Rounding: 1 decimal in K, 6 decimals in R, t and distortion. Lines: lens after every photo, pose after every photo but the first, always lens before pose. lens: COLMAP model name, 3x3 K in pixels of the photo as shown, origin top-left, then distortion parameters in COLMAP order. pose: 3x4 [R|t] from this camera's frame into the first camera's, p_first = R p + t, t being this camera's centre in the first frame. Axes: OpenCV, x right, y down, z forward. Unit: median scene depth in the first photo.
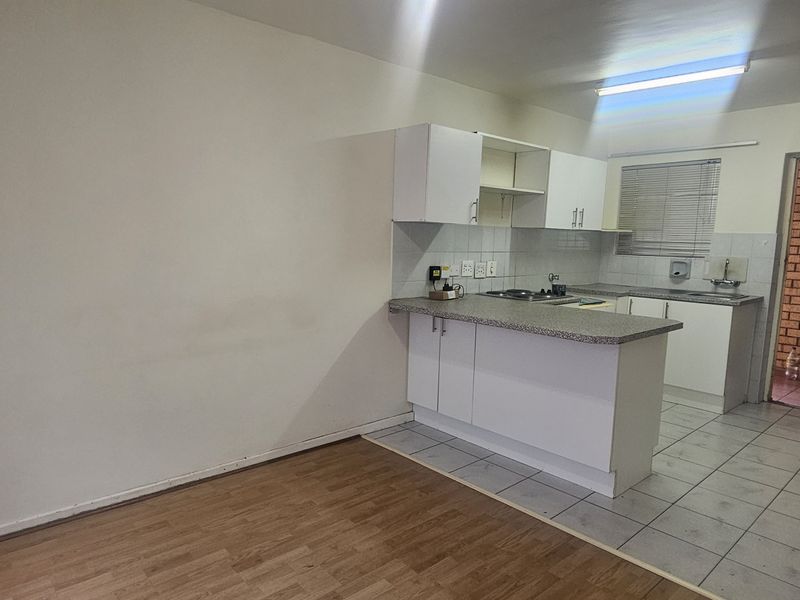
lens RADIAL K [[533.3, 0, 389.1], [0, 533.3, 304.7], [0, 0, 1]] dist [0.004150, -0.000265]
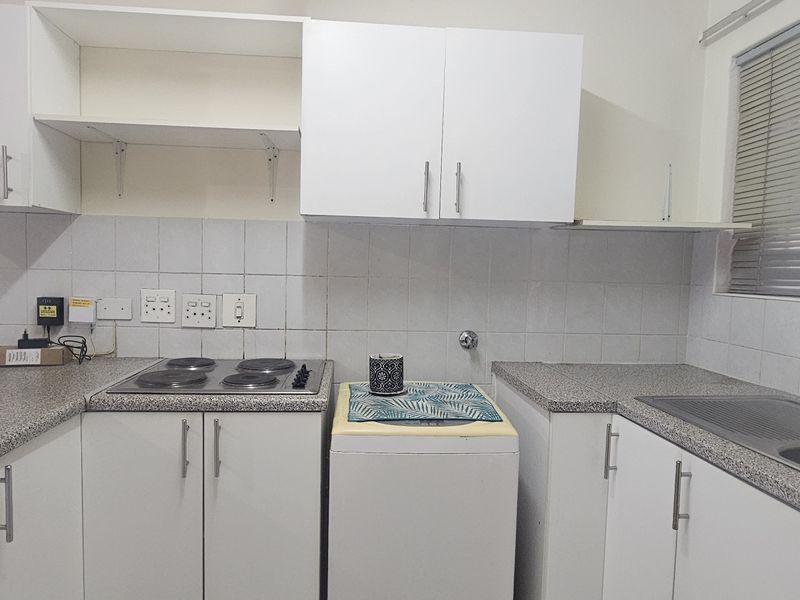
lens RADIAL K [[533.3, 0, 392.1], [0, 533.3, 303.4], [0, 0, 1]] dist [0.004150, -0.000265]
pose [[0.796670, 0.034272, -0.603442, 0.691576], [-0.082124, 0.995270, -0.051897, -0.071593], [0.598810, 0.090902, 0.795716, 0.844145]]
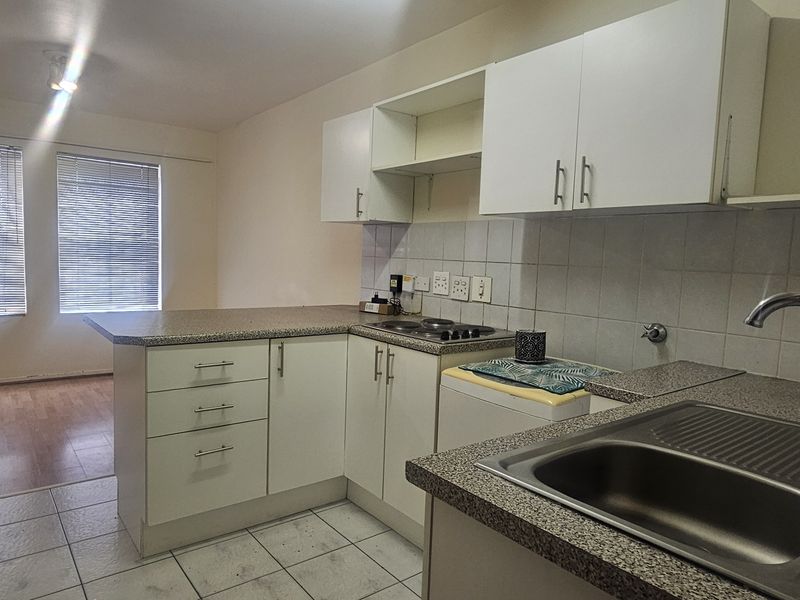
lens RADIAL K [[533.3, 0, 393.1], [0, 533.3, 302.0], [0, 0, 1]] dist [0.004150, -0.000265]
pose [[-0.061172, 0.061854, -0.996209, 0.971801], [-0.164987, 0.983722, 0.071209, -0.094982], [0.984397, 0.168718, -0.049971, 1.111685]]
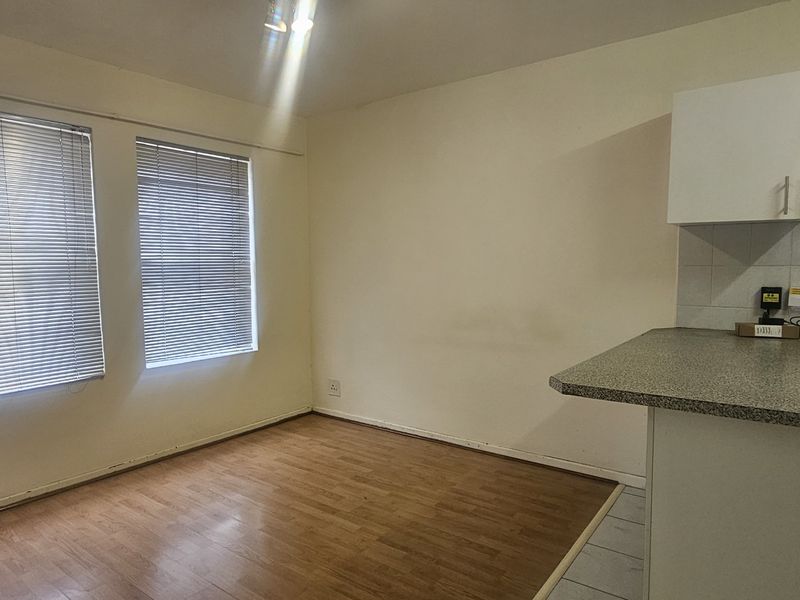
lens RADIAL K [[533.3, 0, 381.5], [0, 533.3, 300.8], [0, 0, 1]] dist [0.004150, -0.000265]
pose [[0.195387, 0.045089, -0.979689, 0.678368], [-0.110655, 0.993577, 0.023659, -0.019636], [0.974464, 0.103784, 0.199121, 0.432515]]
